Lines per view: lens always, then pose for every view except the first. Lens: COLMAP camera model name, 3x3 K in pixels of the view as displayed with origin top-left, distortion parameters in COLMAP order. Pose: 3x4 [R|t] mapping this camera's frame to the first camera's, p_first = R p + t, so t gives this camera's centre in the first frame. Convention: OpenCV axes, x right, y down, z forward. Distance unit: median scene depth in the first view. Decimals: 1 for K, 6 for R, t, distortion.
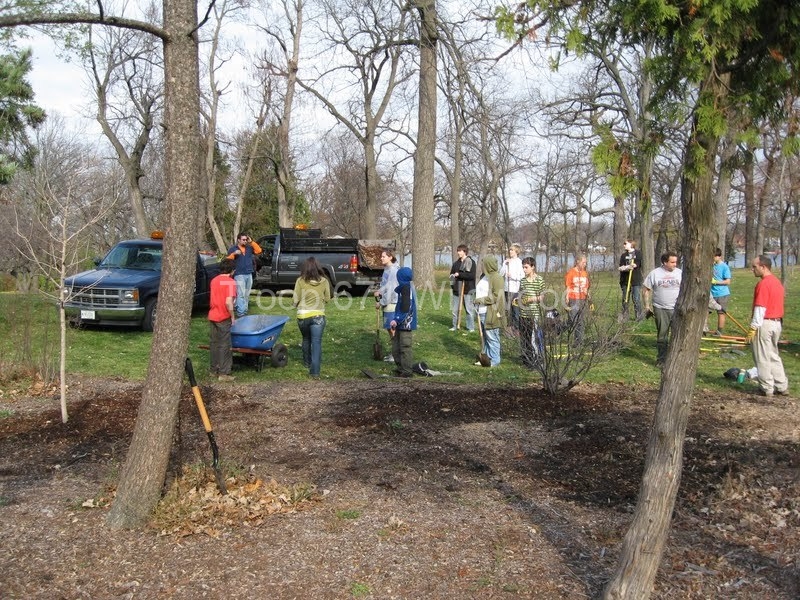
lens RADIAL K [[830.3, 0, 400.0], [0, 830.3, 300.0], [0, 0, 1]] dist [-0.143212, 0.071906]
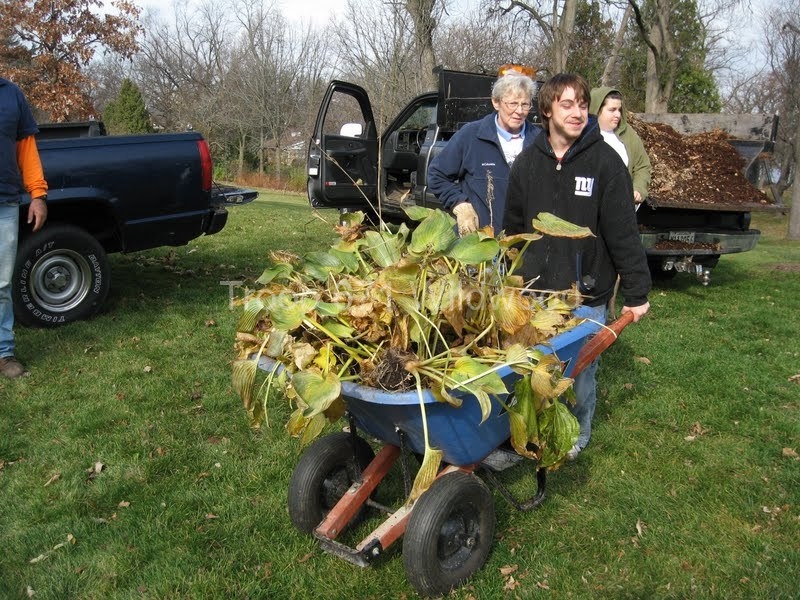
lens RADIAL K [[830.3, 0, 400.0], [0, 830.3, 300.0], [0, 0, 1]] dist [-0.143212, 0.071906]
pose [[0.863630, 0.133854, -0.486031, 0.012017], [-0.077442, 0.987888, 0.134458, -0.014350], [0.498142, -0.078483, 0.863536, 0.281453]]
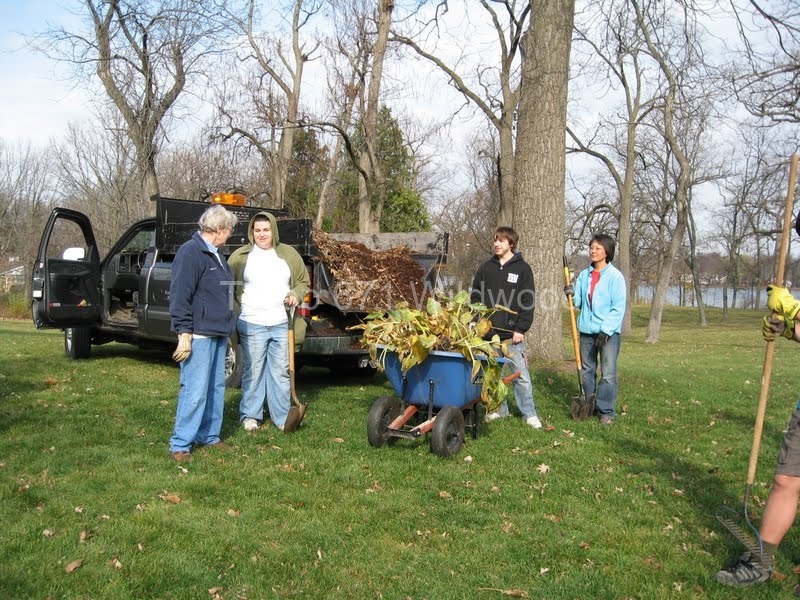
lens RADIAL K [[830.3, 0, 400.0], [0, 830.3, 300.0], [0, 0, 1]] dist [-0.143212, 0.071906]
pose [[0.979031, 0.034101, -0.200835, 0.021288], [-0.040378, 0.998813, -0.027243, -0.013349], [0.199668, 0.034781, 0.979246, 0.267469]]
